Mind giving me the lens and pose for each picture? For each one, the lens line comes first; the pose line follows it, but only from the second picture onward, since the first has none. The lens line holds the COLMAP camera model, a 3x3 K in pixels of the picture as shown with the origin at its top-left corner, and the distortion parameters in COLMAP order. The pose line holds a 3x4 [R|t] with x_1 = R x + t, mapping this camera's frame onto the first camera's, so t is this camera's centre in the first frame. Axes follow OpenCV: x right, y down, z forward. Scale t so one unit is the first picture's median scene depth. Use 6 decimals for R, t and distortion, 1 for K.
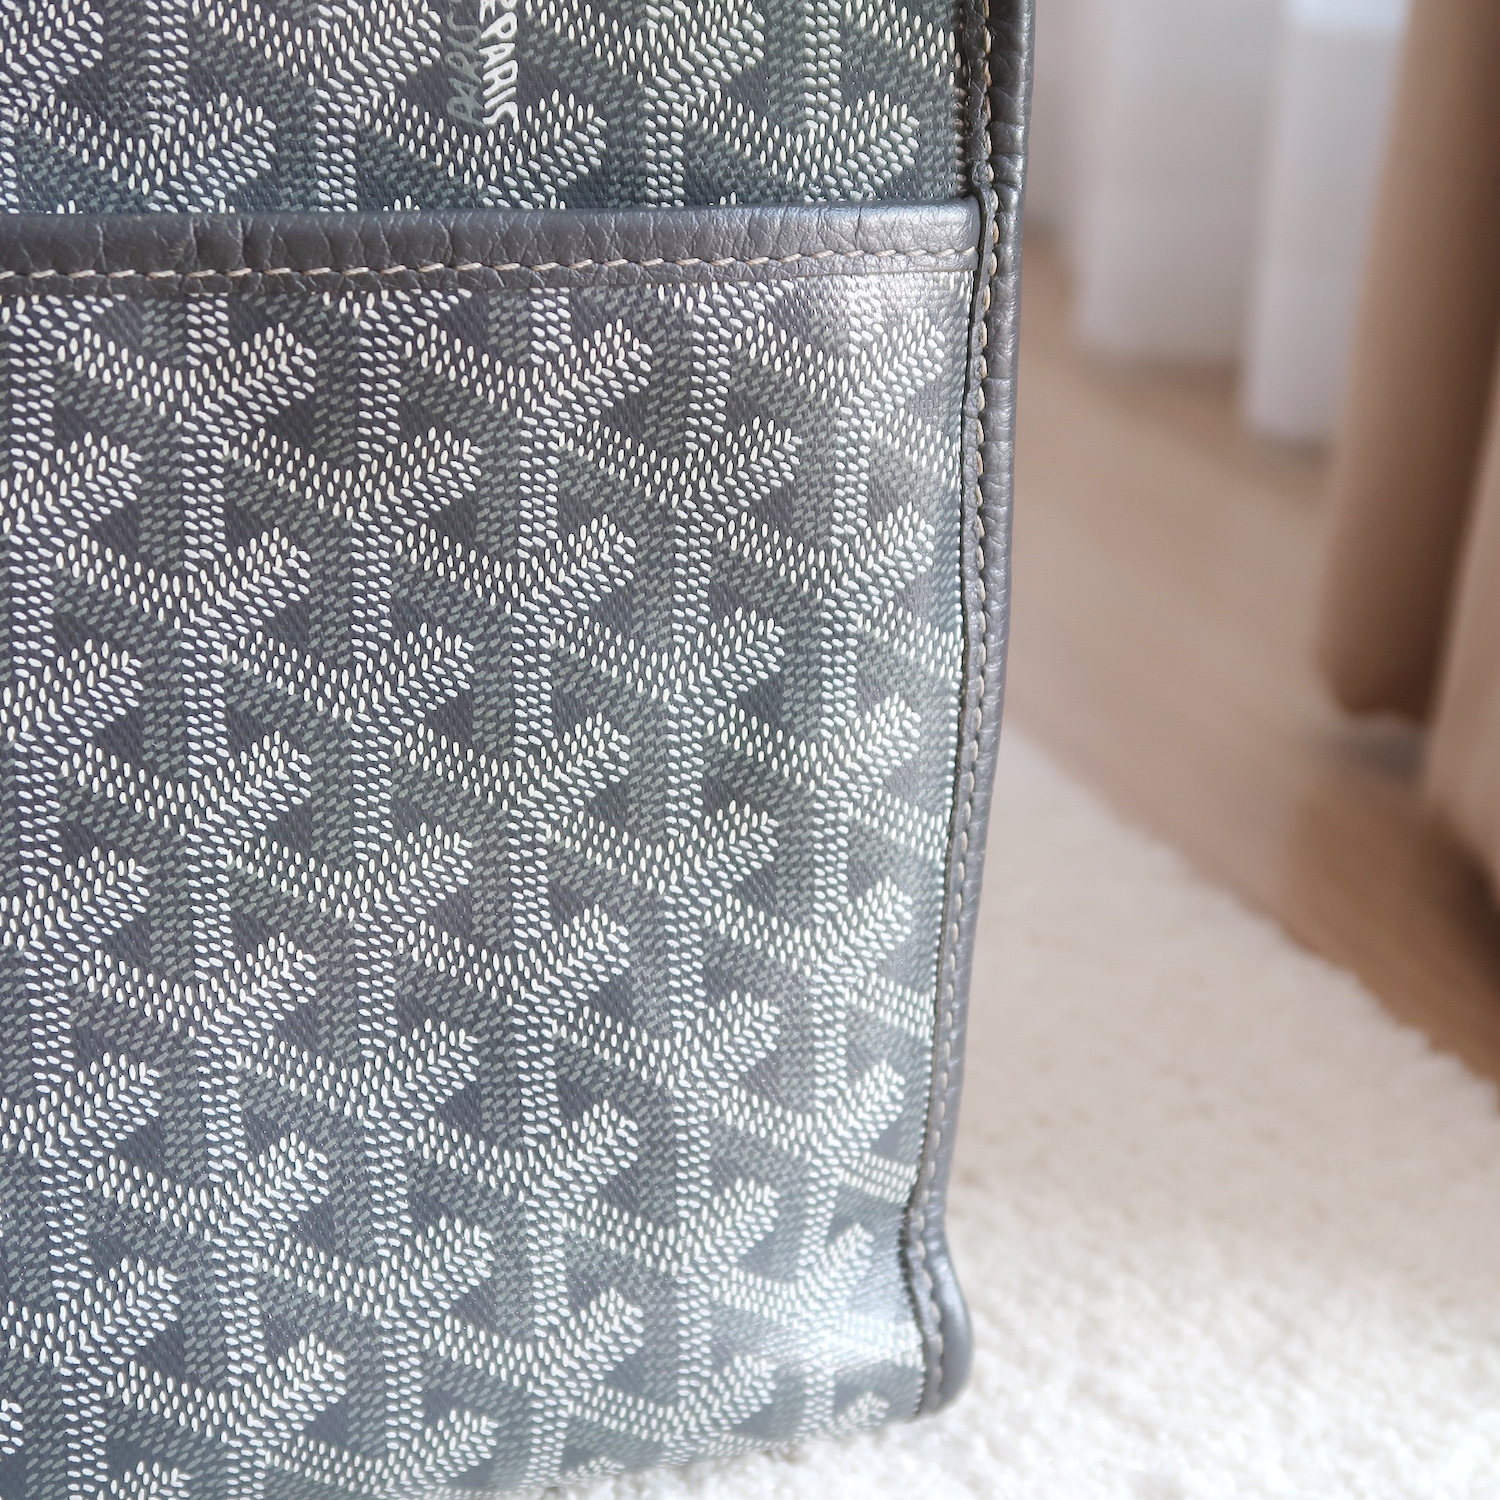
lens RADIAL K [[3401.5, 0, 743.4], [0, 3401.5, 759.0], [0, 0, 1]] dist [-0.034133, 0.000000]
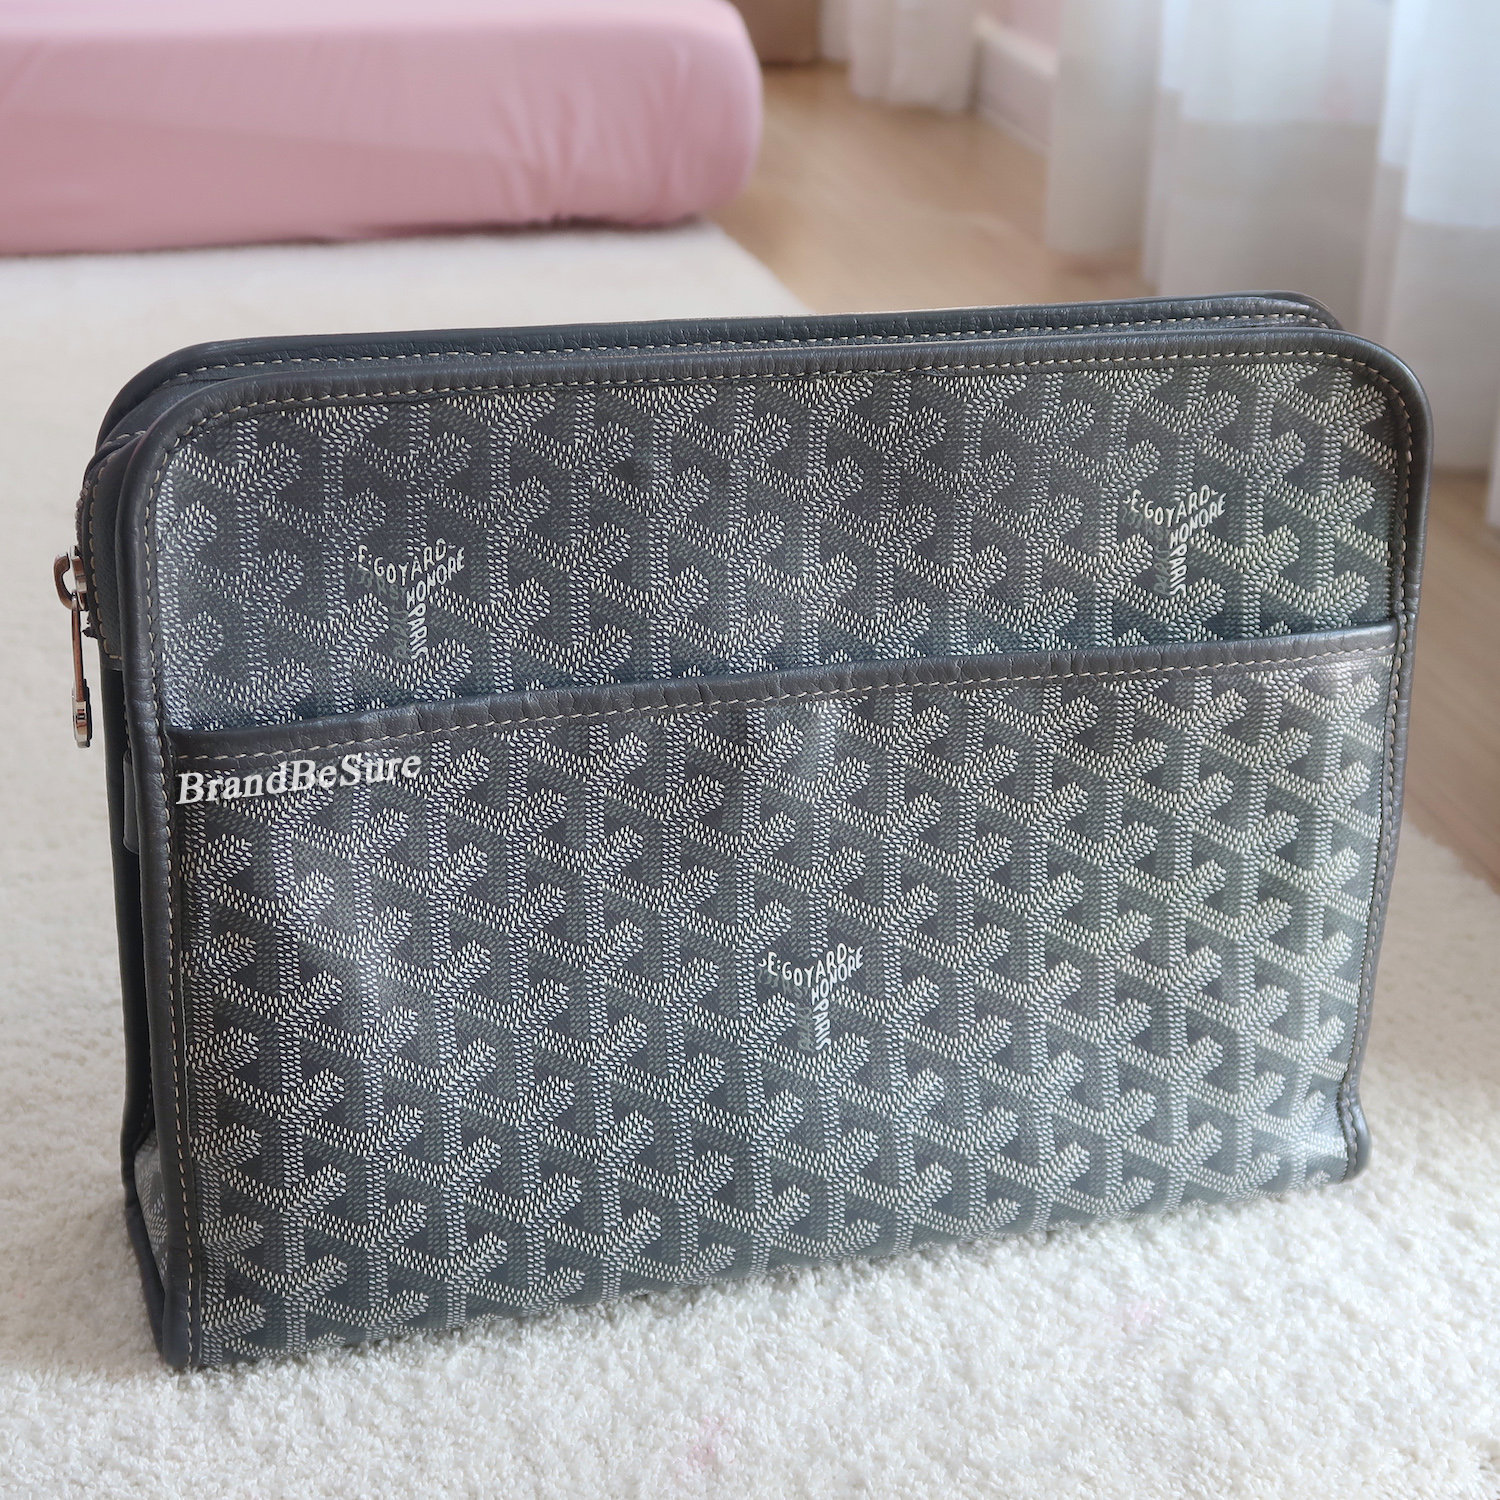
lens RADIAL K [[2676.3, 0, 746.4], [0, 2676.3, 741.5], [0, 0, 1]] dist [-0.028489, 0.000000]
pose [[0.994339, 0.015061, -0.105178, -0.160843], [-0.008810, 0.998181, 0.059639, -0.188565], [0.105885, -0.058375, 0.992663, -0.714246]]
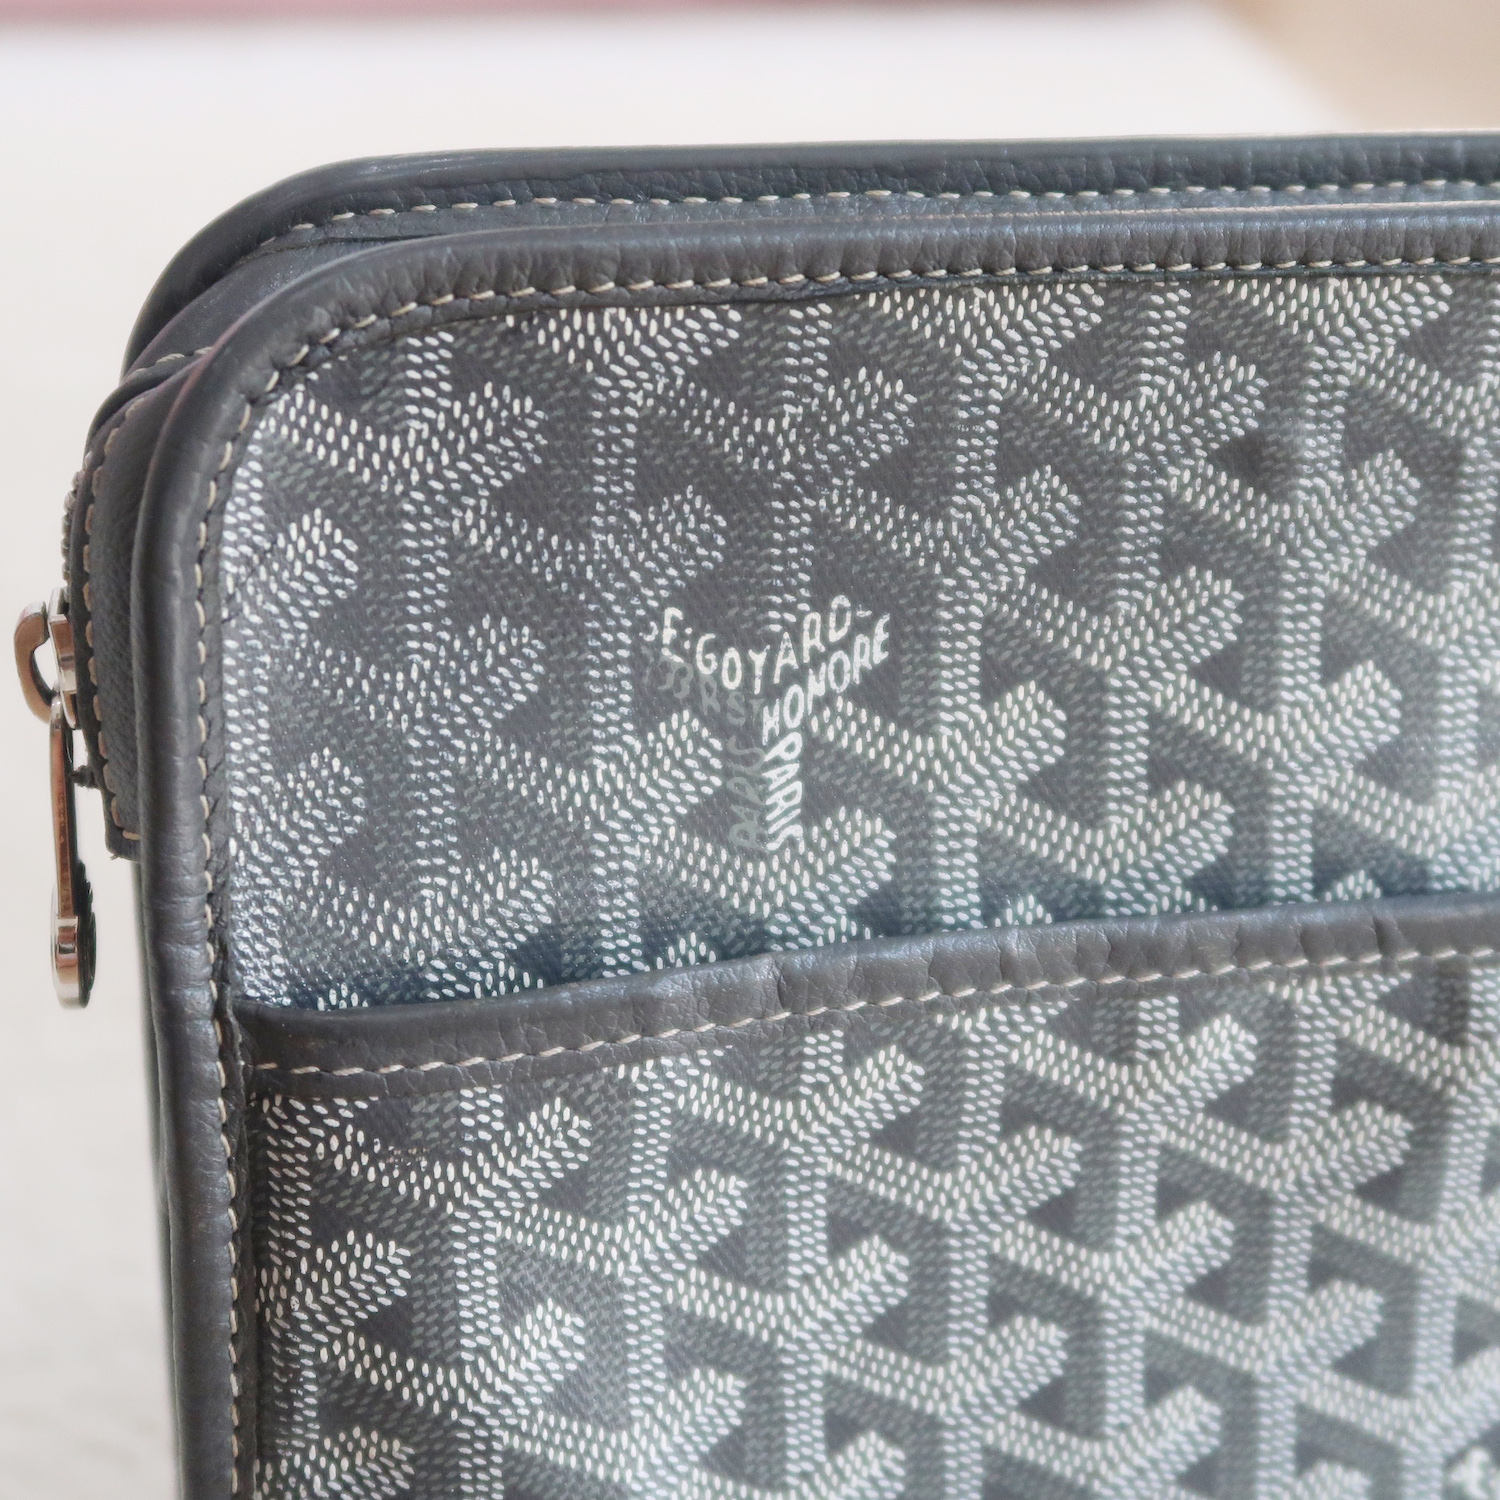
lens RADIAL K [[3401.5, 0, 749.8], [0, 3401.5, 739.7], [0, 0, 1]] dist [-0.034133, 0.000000]
pose [[0.974801, 0.056924, -0.215690, -0.322354], [-0.040097, 0.995858, 0.081607, -0.245185], [0.219442, -0.070902, 0.973046, -0.098784]]
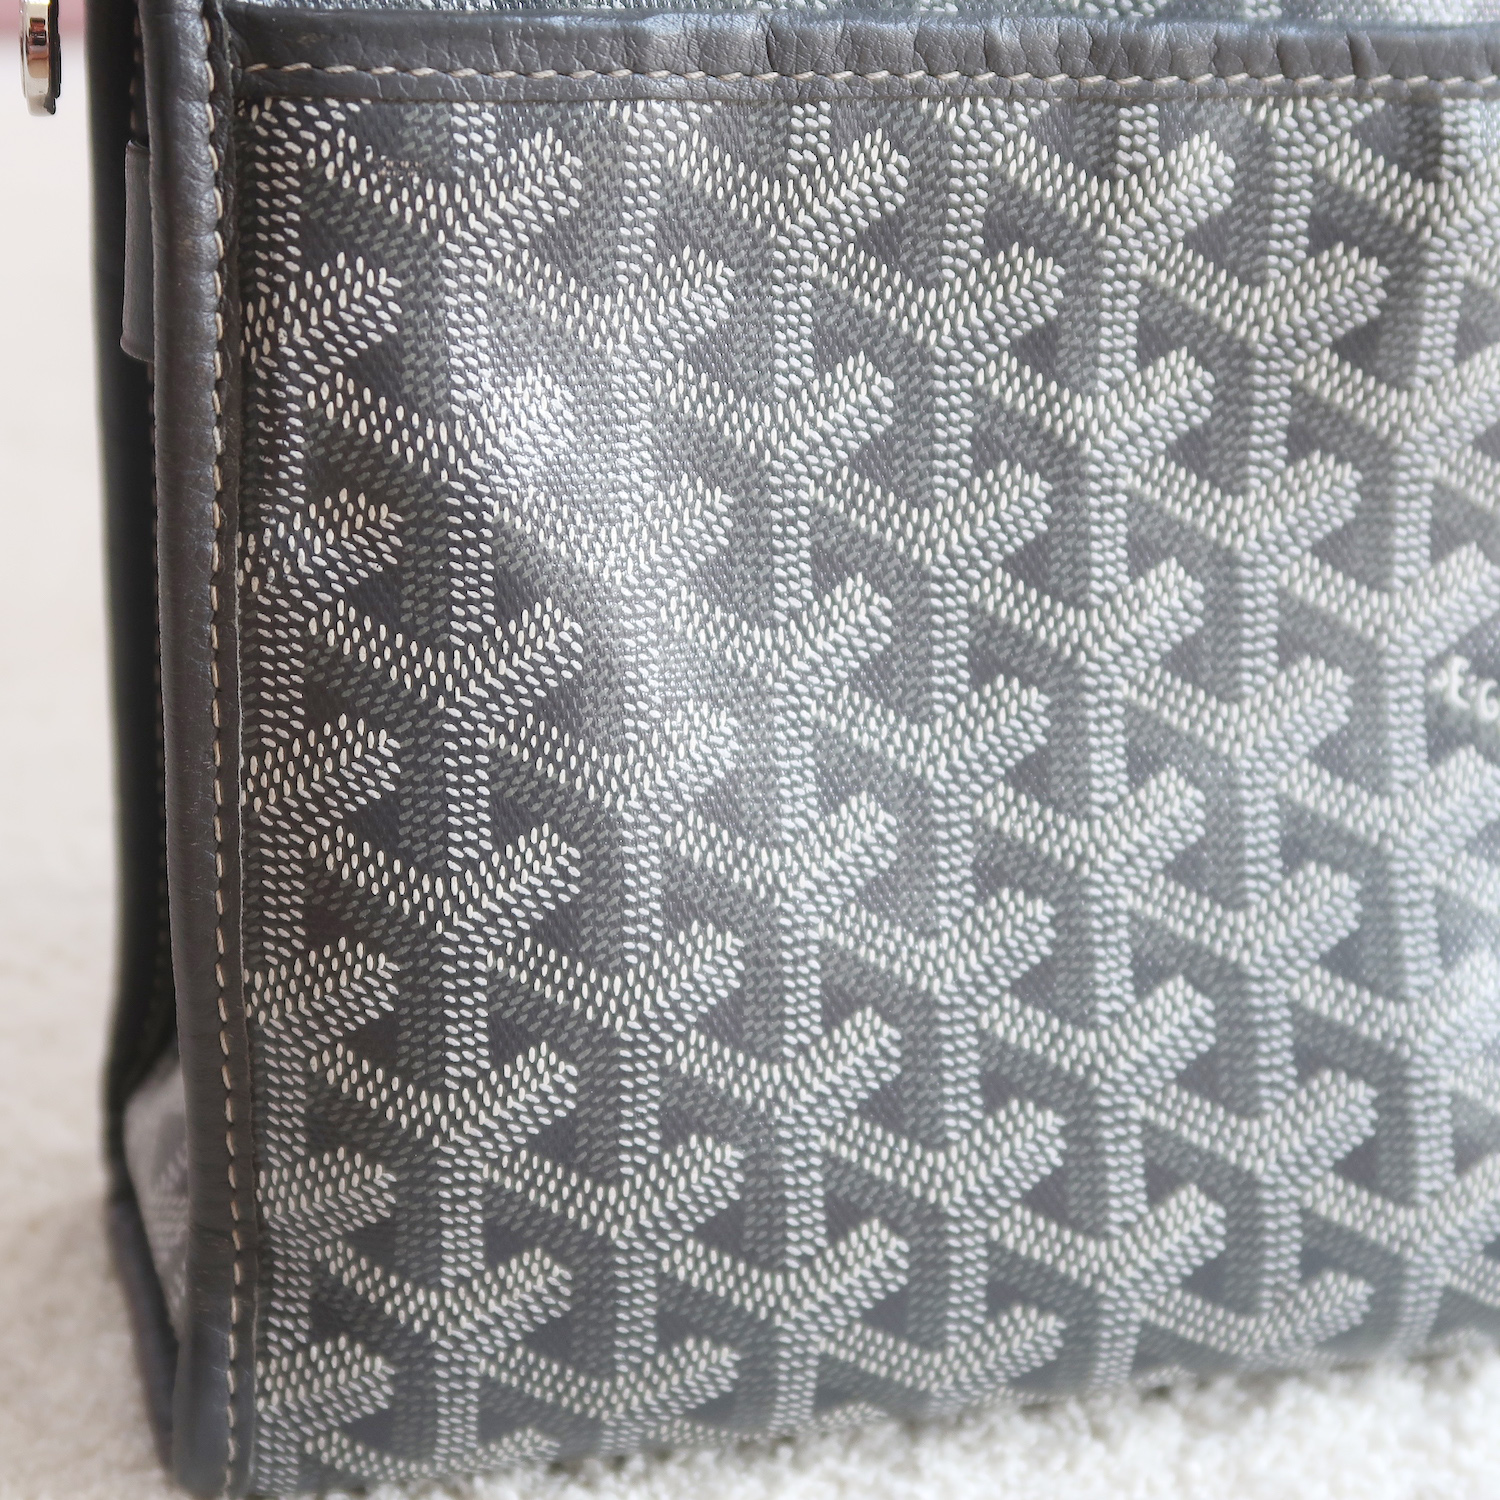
lens RADIAL K [[3401.5, 0, 763.6], [0, 3401.5, 756.1], [0, 0, 1]] dist [-0.034133, 0.000000]
pose [[0.987957, 0.022260, -0.153121, -0.364696], [-0.022575, 0.999745, -0.000317, 0.072633], [0.153075, 0.003770, 0.988207, -0.105311]]
